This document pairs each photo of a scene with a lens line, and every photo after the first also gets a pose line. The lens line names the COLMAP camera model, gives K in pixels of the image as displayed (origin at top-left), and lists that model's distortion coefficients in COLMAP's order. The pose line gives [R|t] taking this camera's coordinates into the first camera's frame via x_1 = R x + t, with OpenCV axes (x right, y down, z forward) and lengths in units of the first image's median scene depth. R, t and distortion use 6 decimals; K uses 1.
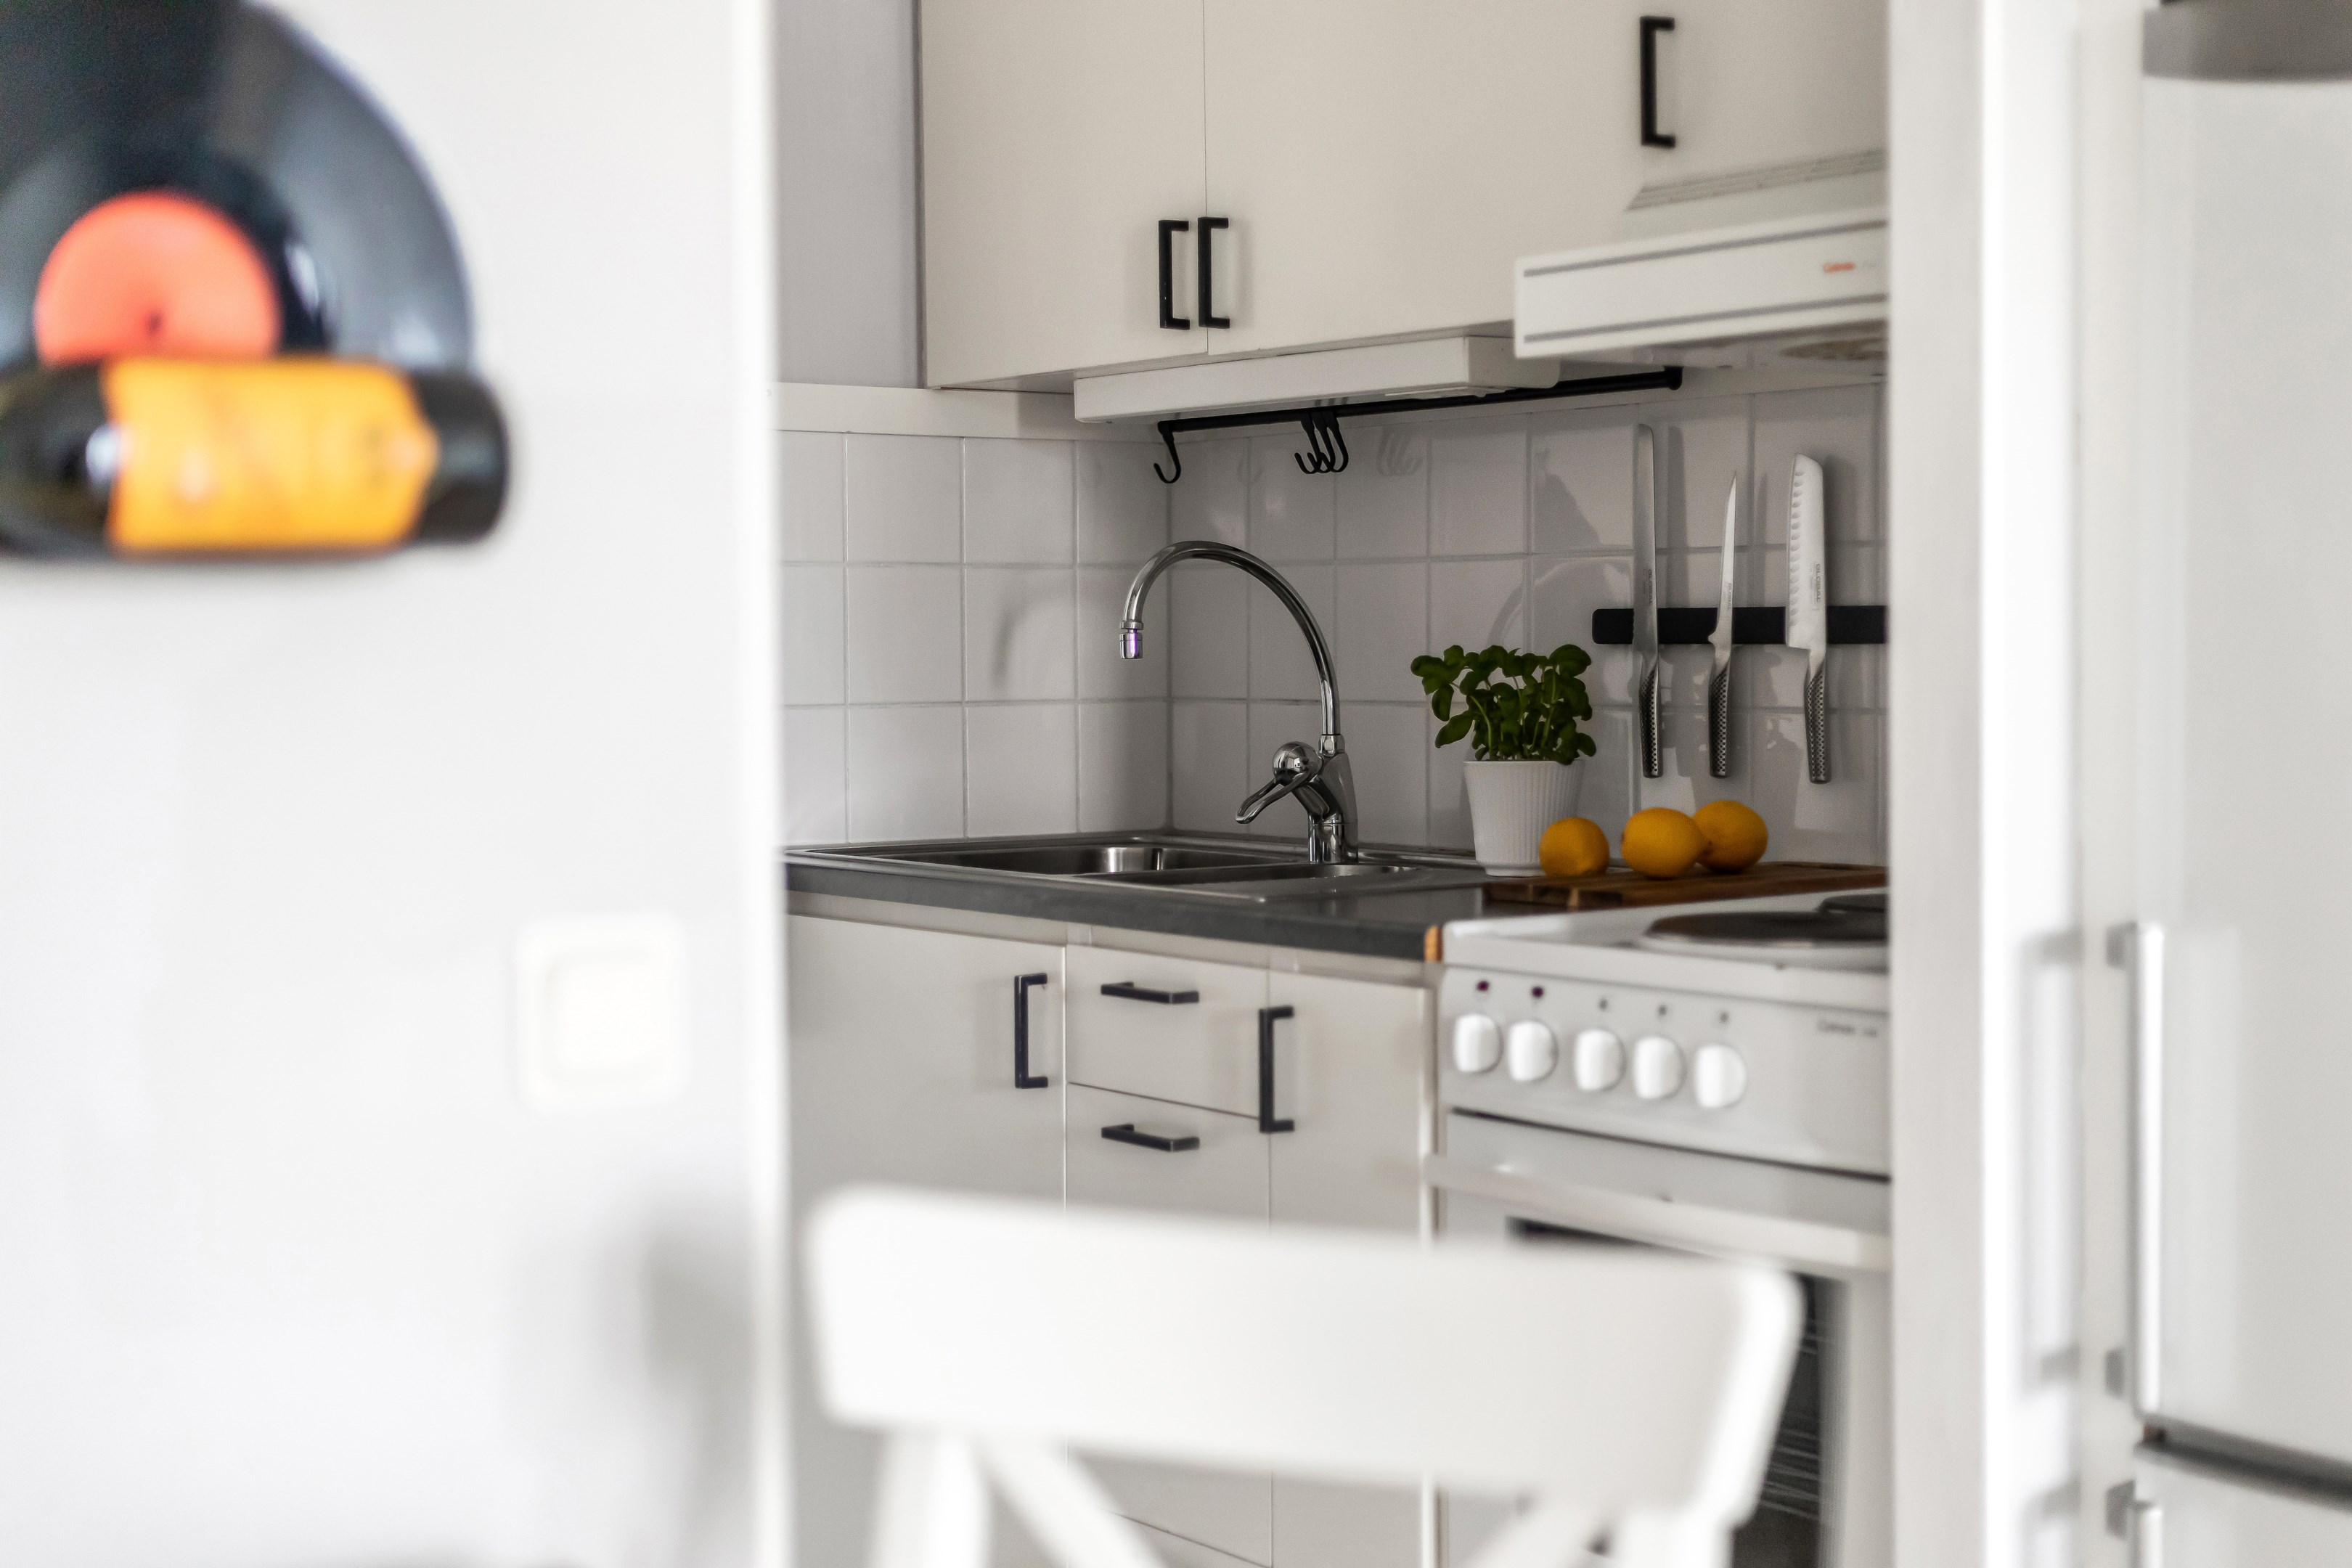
lens RADIAL K [[3498.9, 0, 1173.7], [0, 3498.9, 779.8], [0, 0, 1]] dist [0.034871, 0.000000]
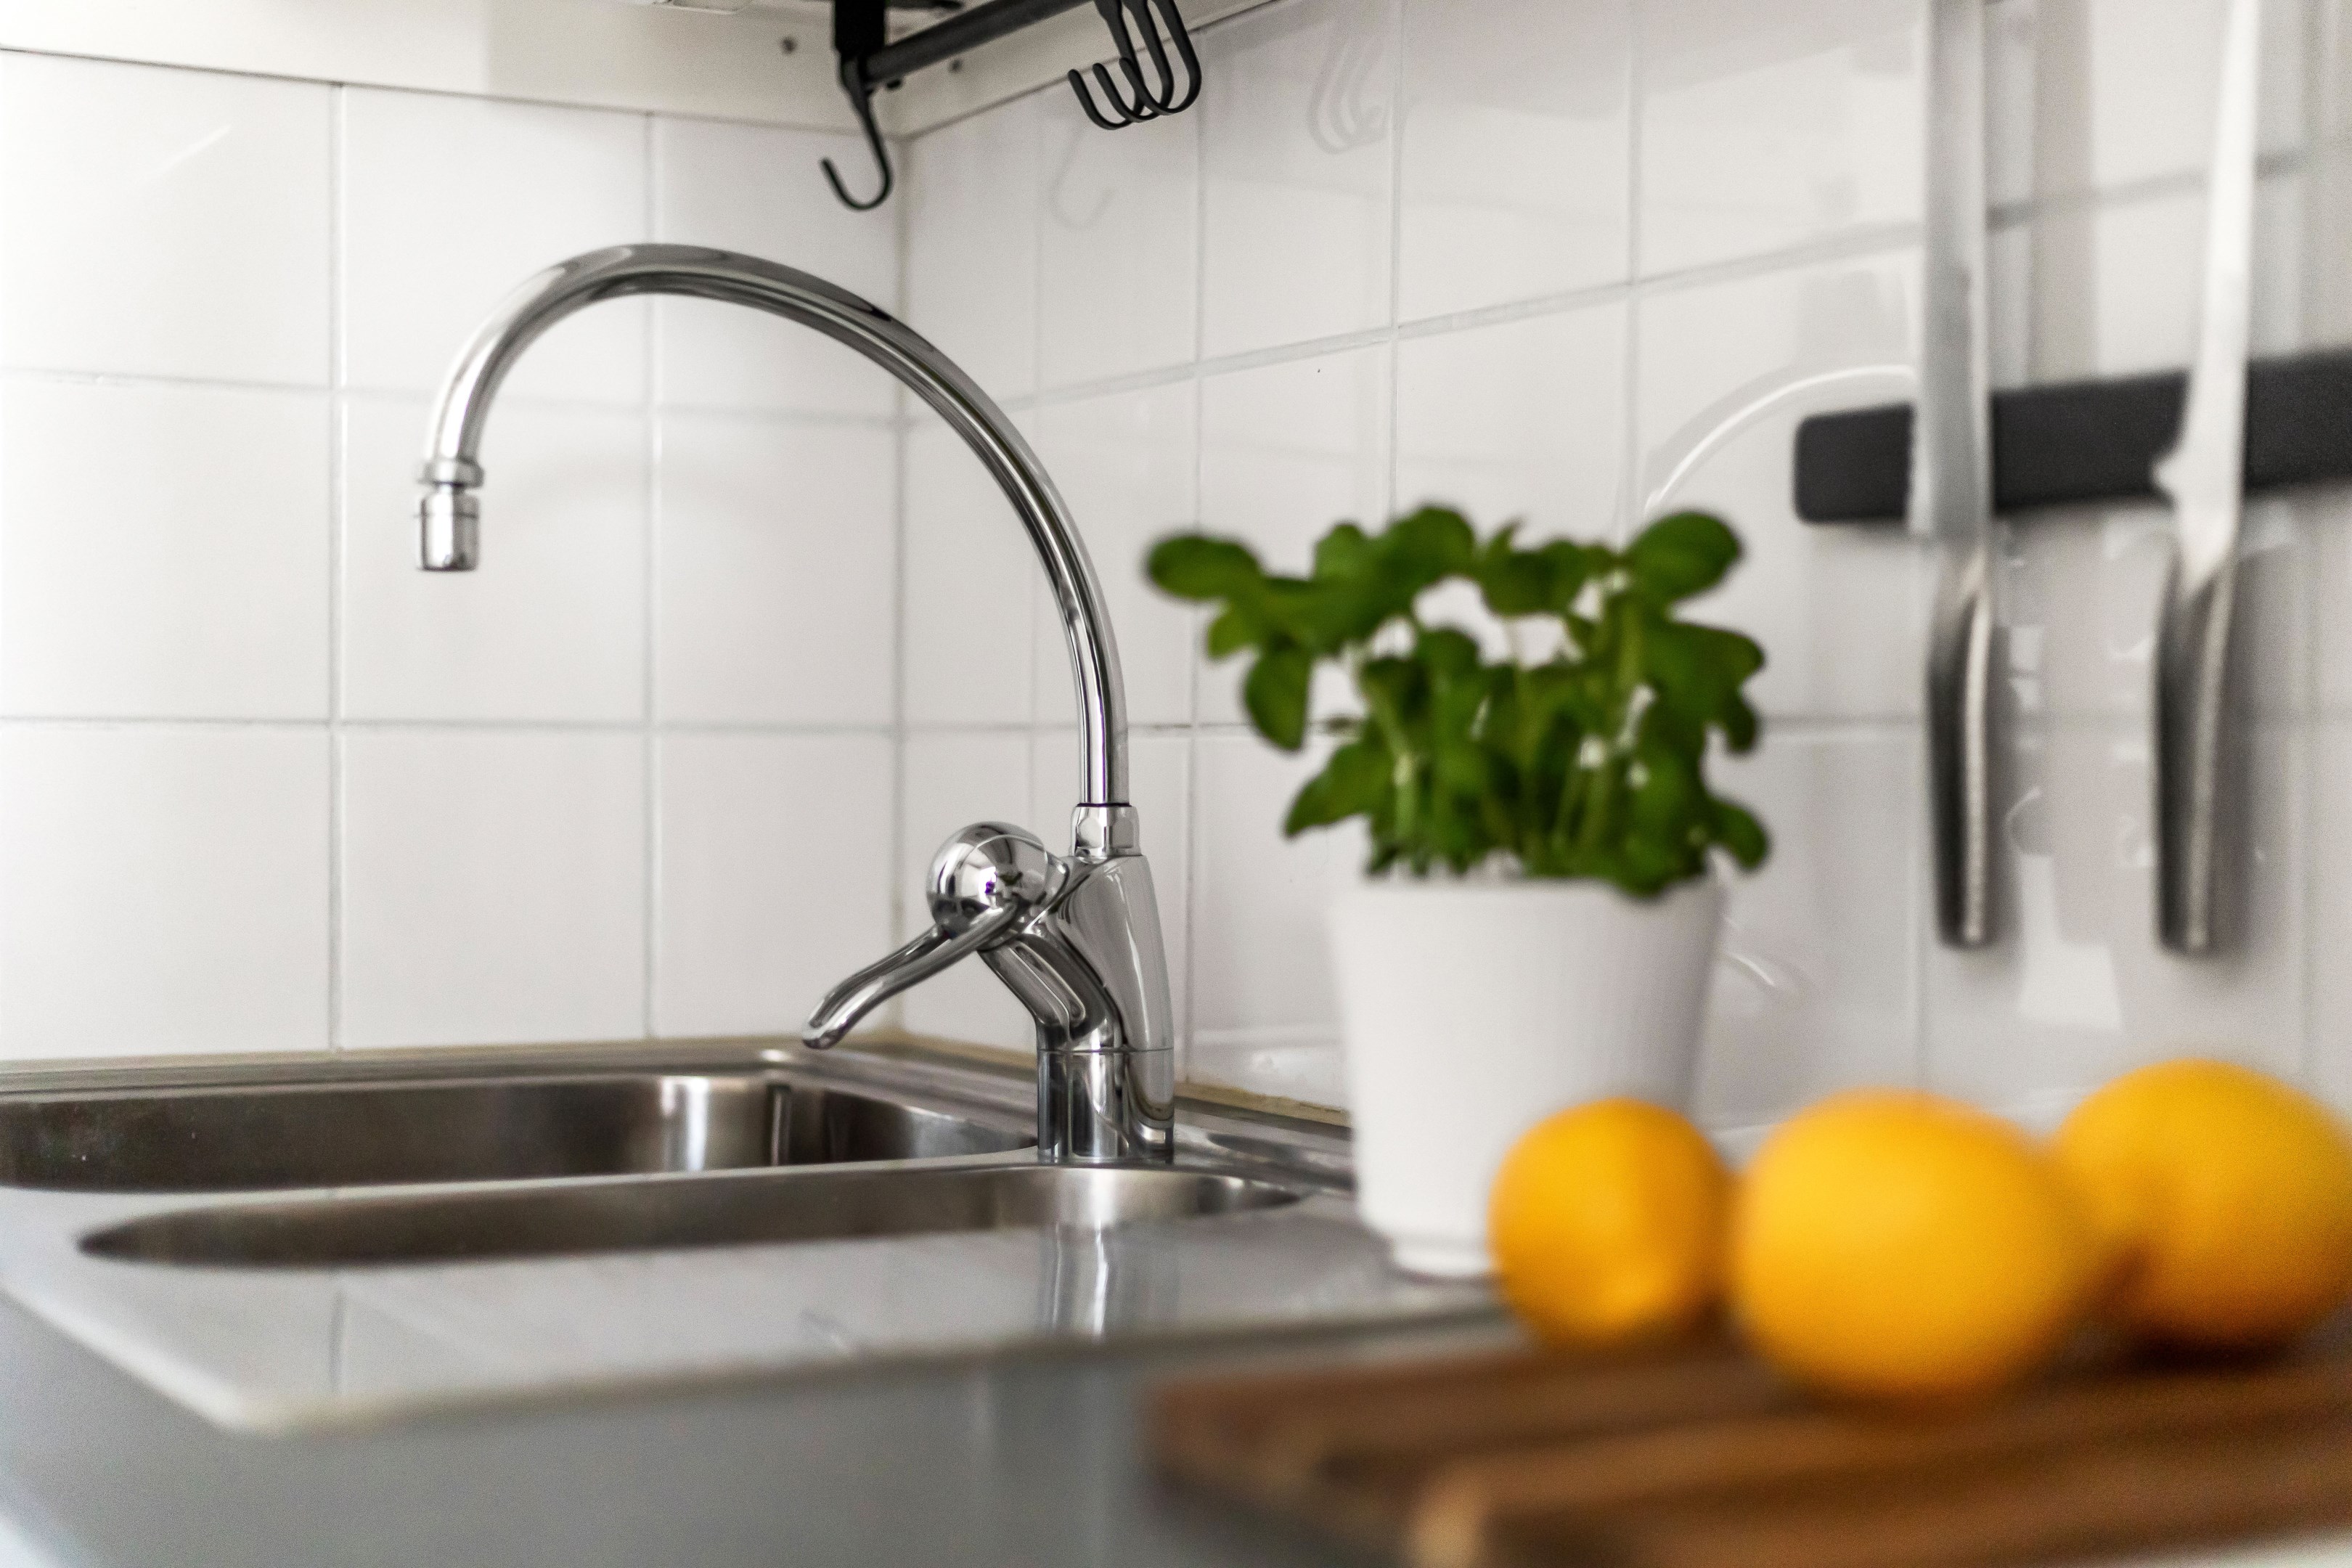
lens RADIAL K [[3498.9, 0, 1219.3], [0, 3498.9, 872.7], [0, 0, 1]] dist [0.034871, 0.000000]
pose [[0.992526, 0.015146, -0.121090, 0.108715], [-0.015790, 0.999866, -0.004355, -0.004734], [0.121008, 0.006235, 0.992632, 0.685116]]
